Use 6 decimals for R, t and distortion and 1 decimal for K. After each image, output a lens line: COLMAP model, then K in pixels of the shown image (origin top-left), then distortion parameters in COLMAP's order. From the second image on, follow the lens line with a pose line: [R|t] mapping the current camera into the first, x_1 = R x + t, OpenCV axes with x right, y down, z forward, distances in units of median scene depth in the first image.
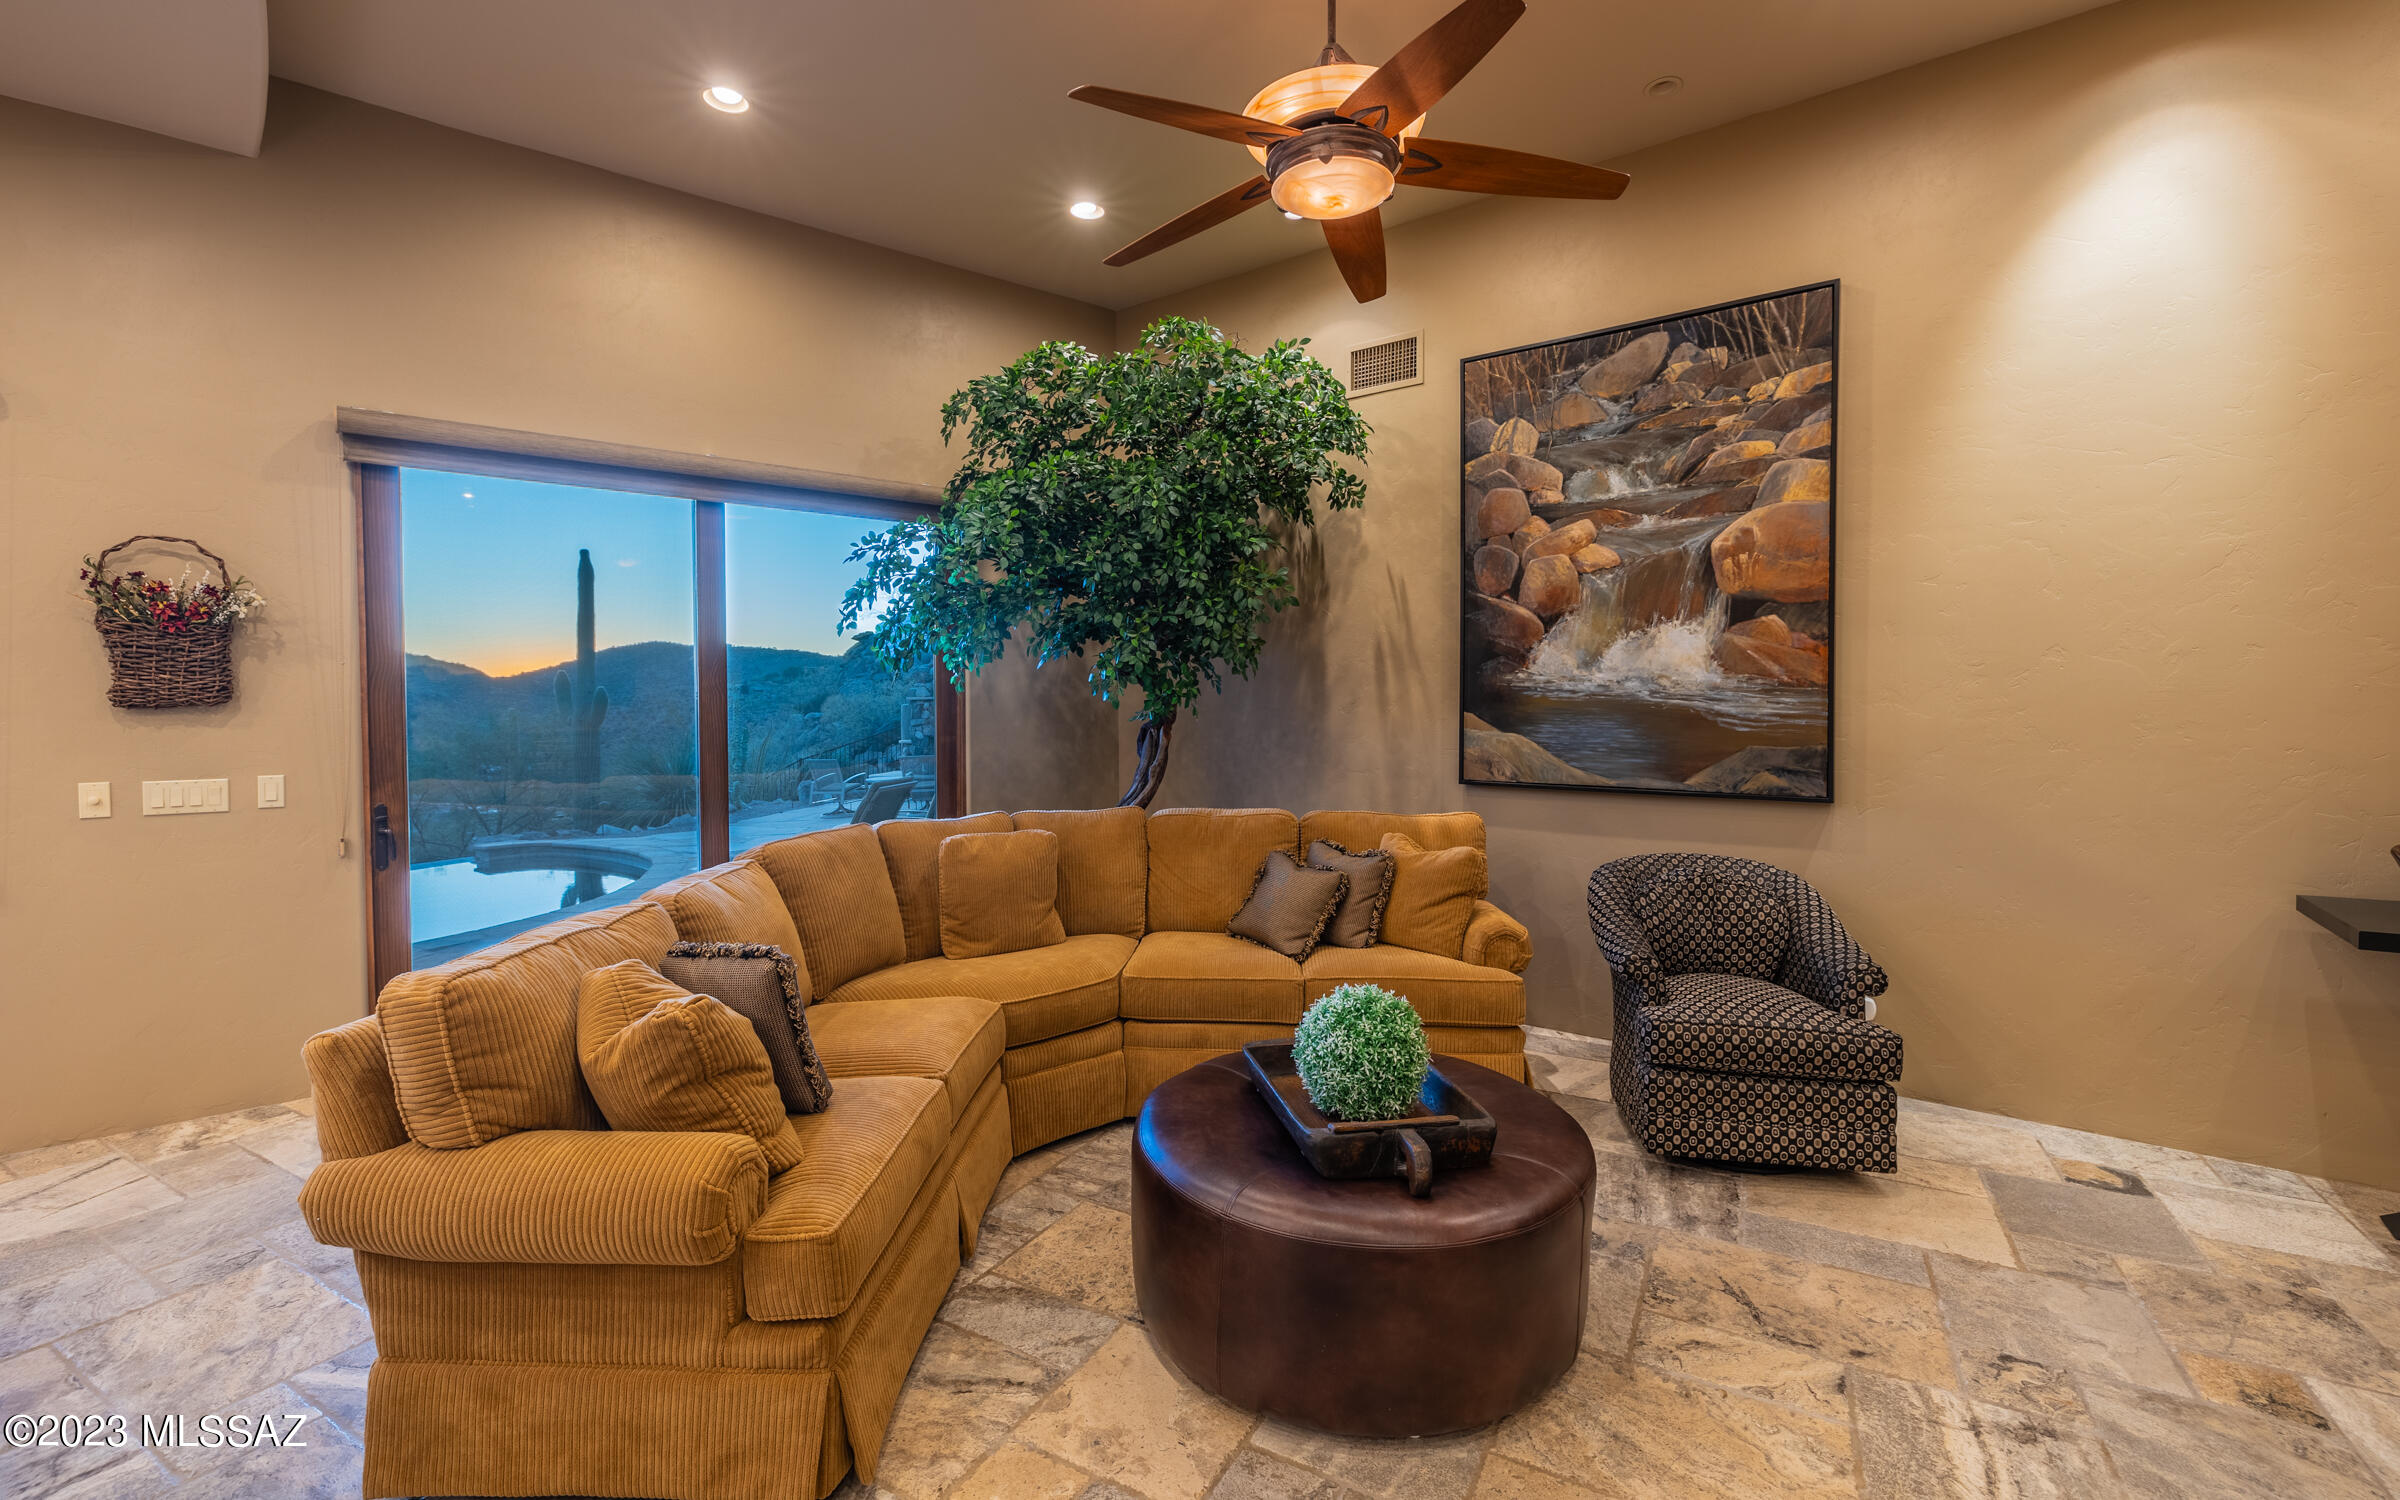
lens RADIAL K [[1005.5, 0, 1196.4], [0, 1005.5, 717.6], [0, 0, 1]] dist [-0.003505, 0.000755]
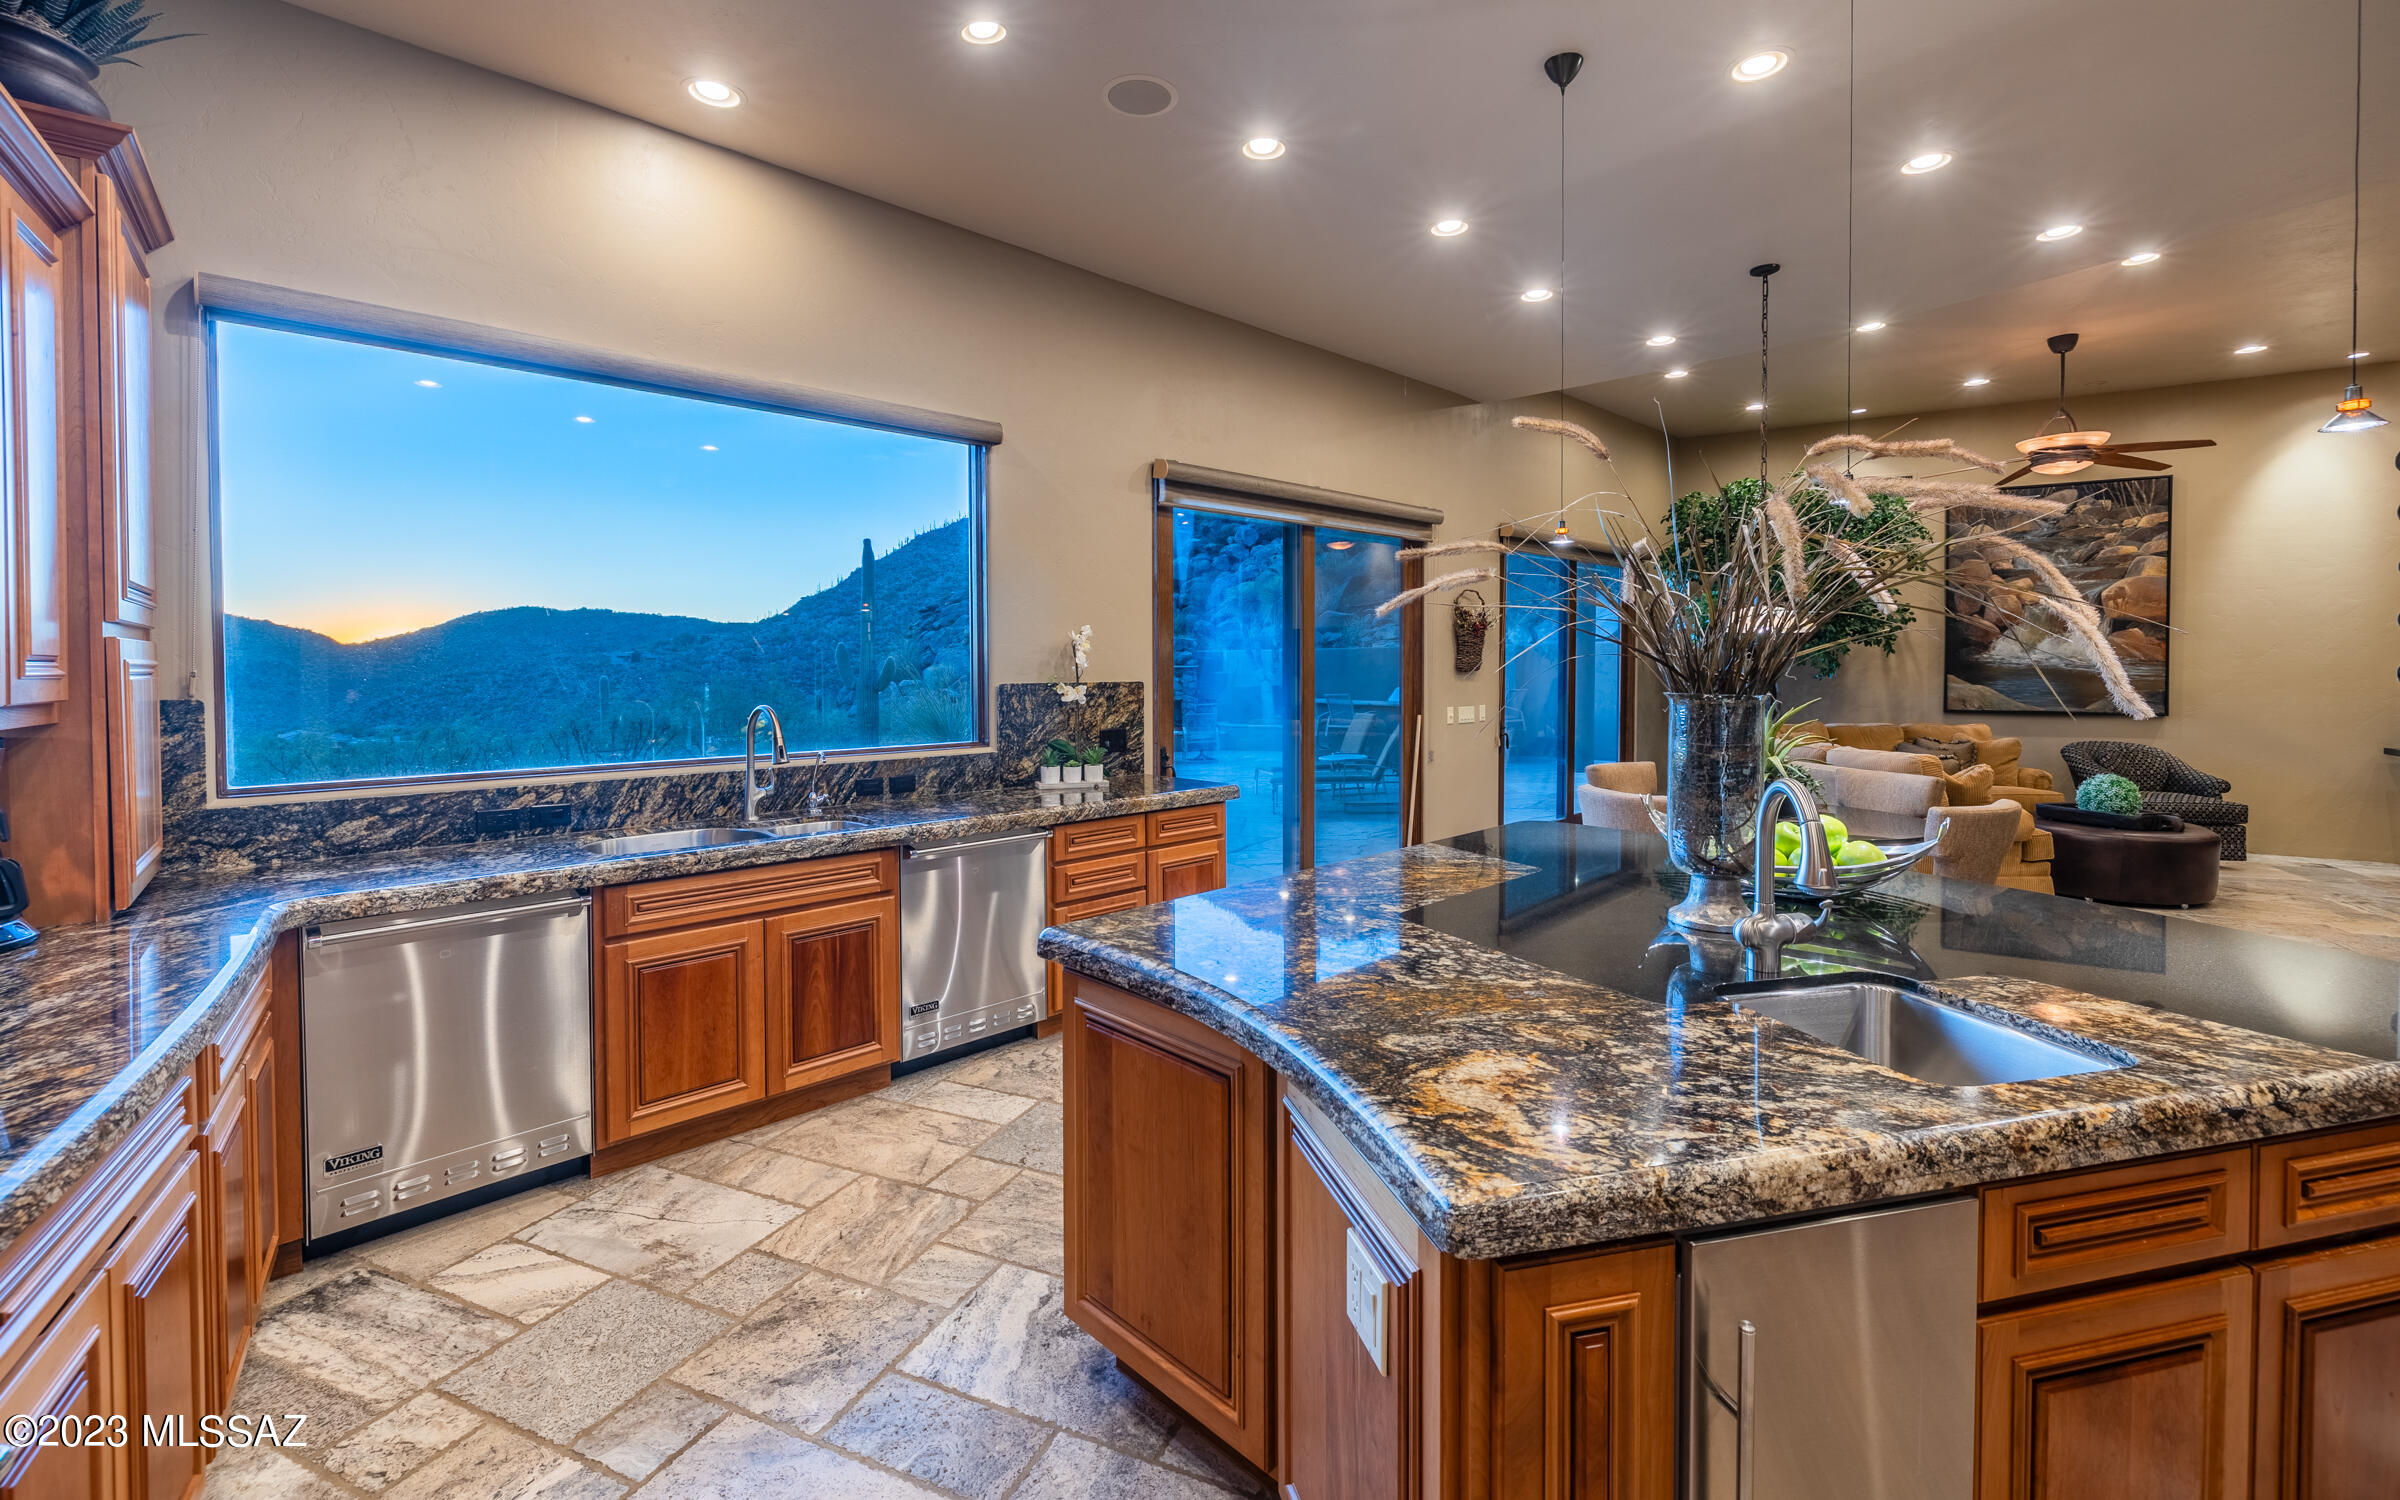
lens RADIAL K [[1005.5, 0, 1194.9], [0, 1005.5, 680.6], [0, 0, 1]] dist [-0.003505, 0.000755]
pose [[0.995434, -0.000940, 0.095450, -1.578894], [0.001437, 0.999986, -0.005136, 0.016177], [-0.095443, 0.005250, 0.995421, -0.903091]]
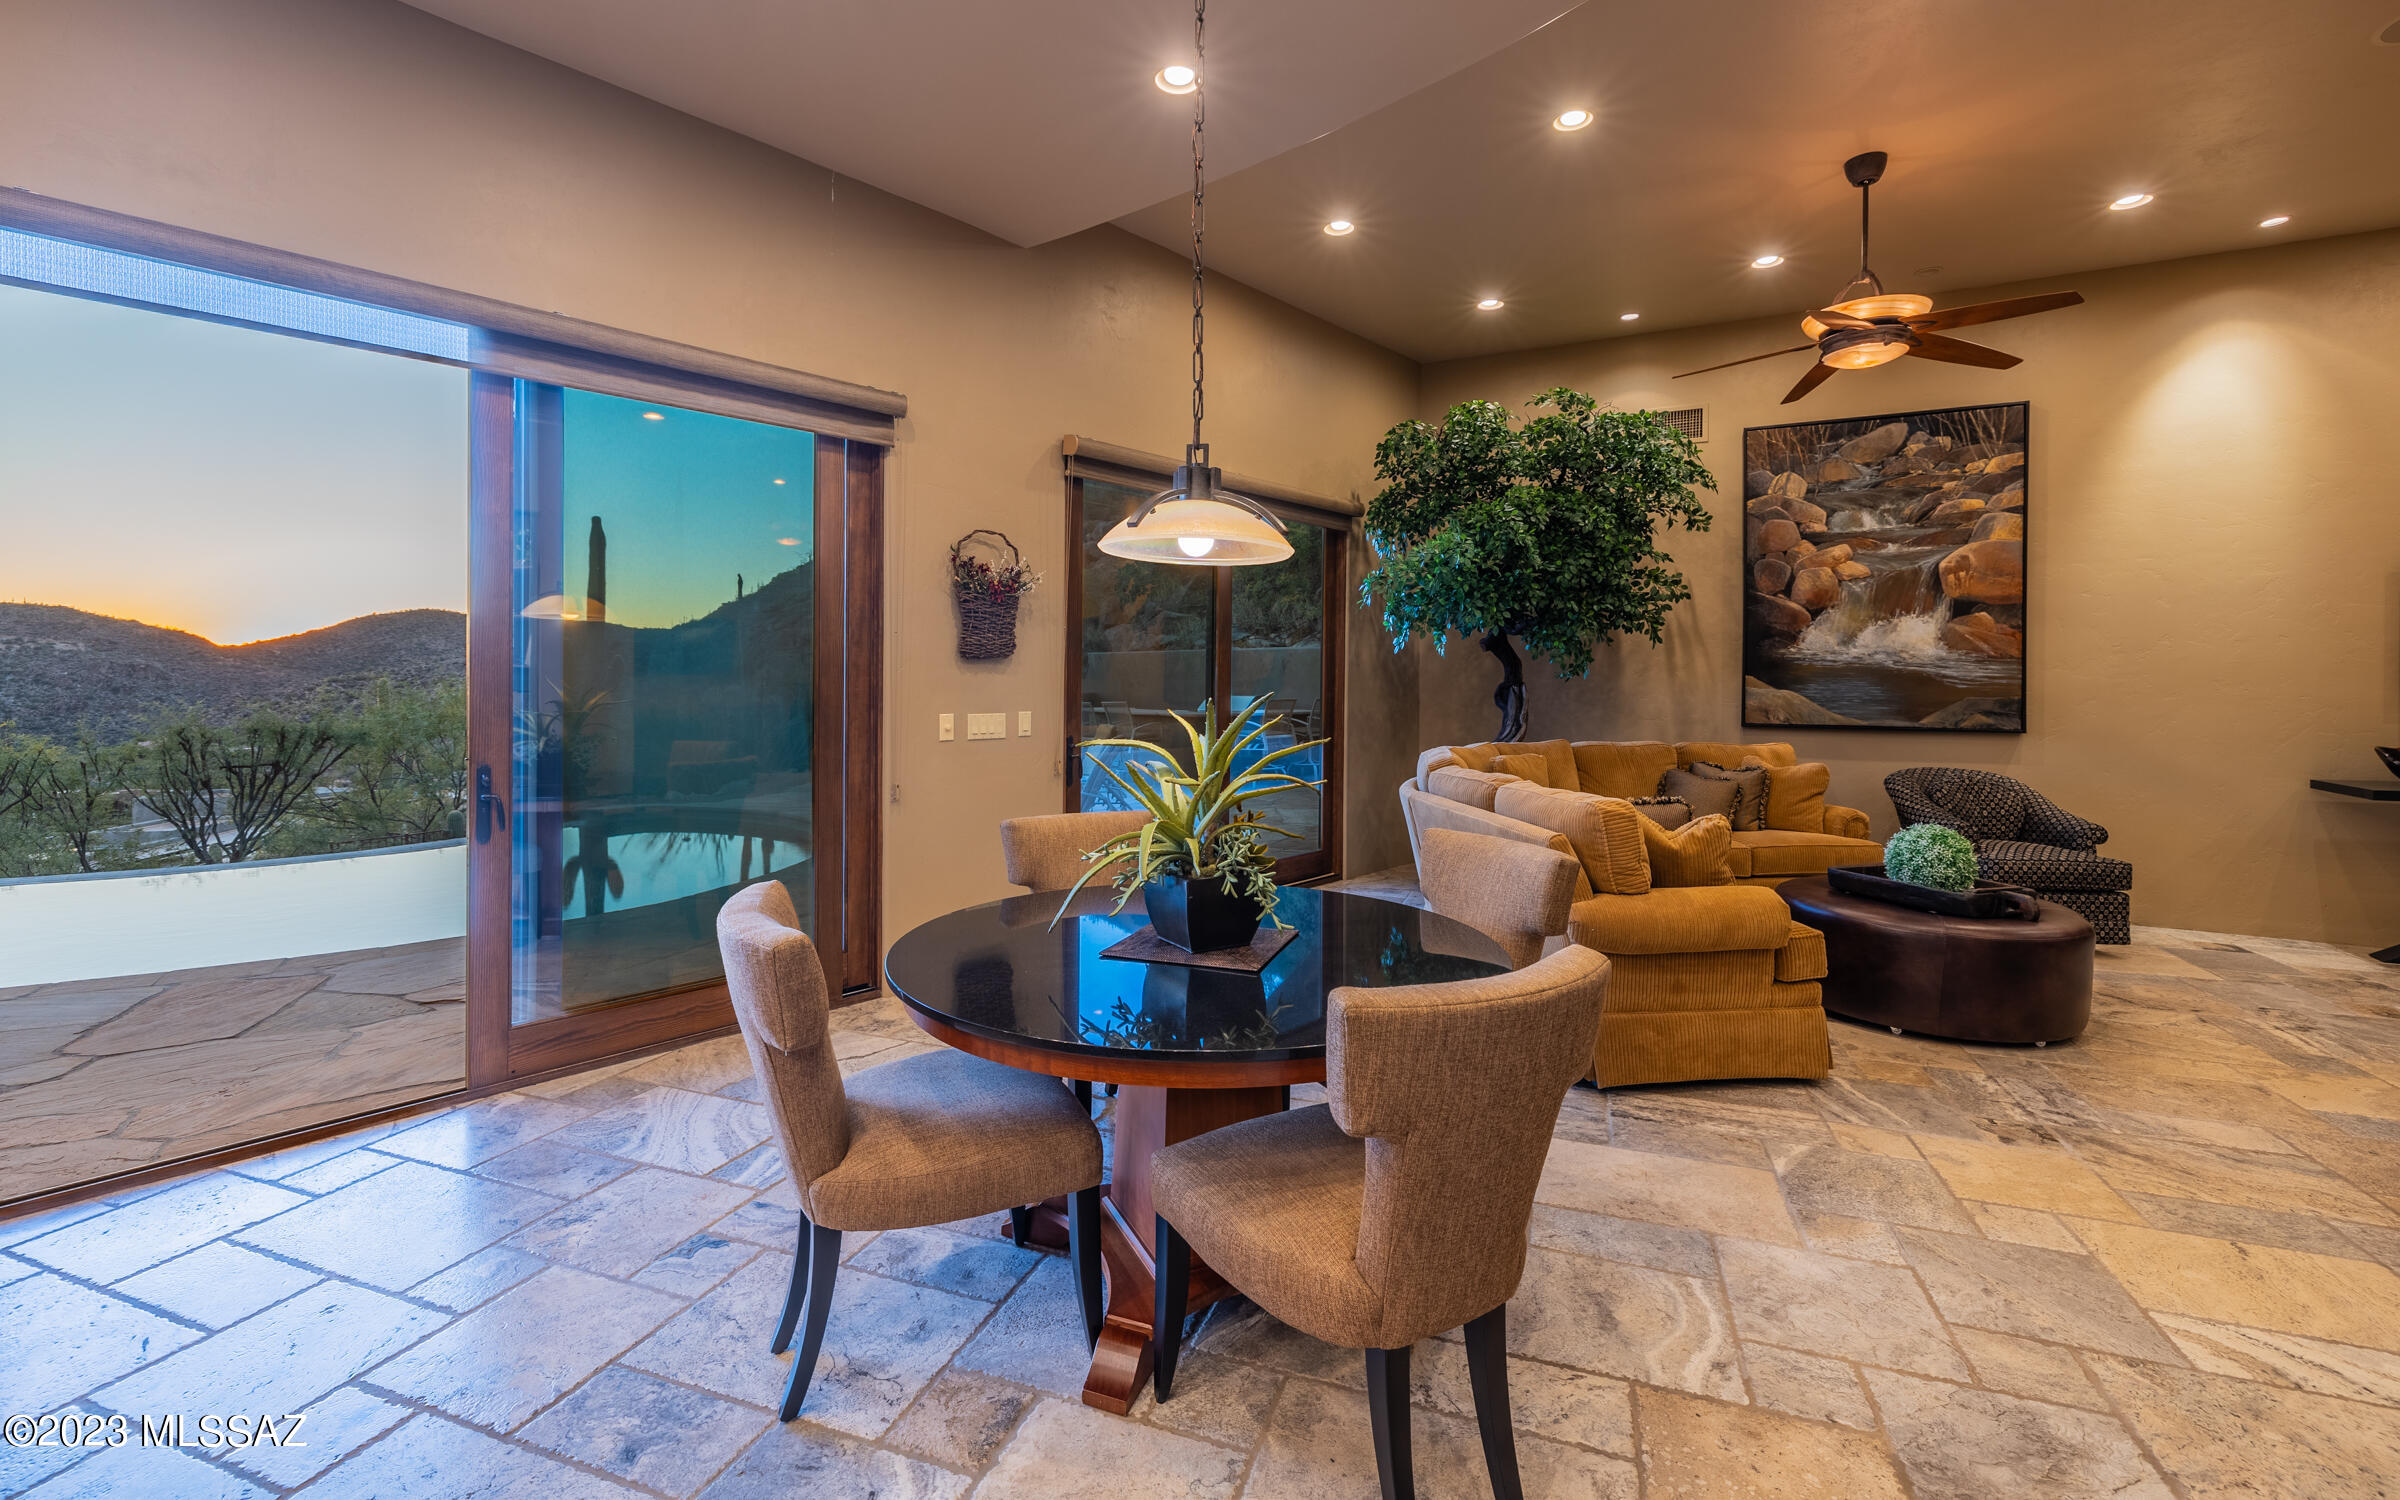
lens RADIAL K [[1005.5, 0, 1196.7], [0, 1005.5, 675.5], [0, 0, 1]] dist [-0.003505, 0.000755]
pose [[0.986768, 0.009082, 0.161881, -0.851009], [-0.005591, 0.999742, -0.022009, 0.035169], [-0.162039, 0.020812, 0.986565, -0.317094]]
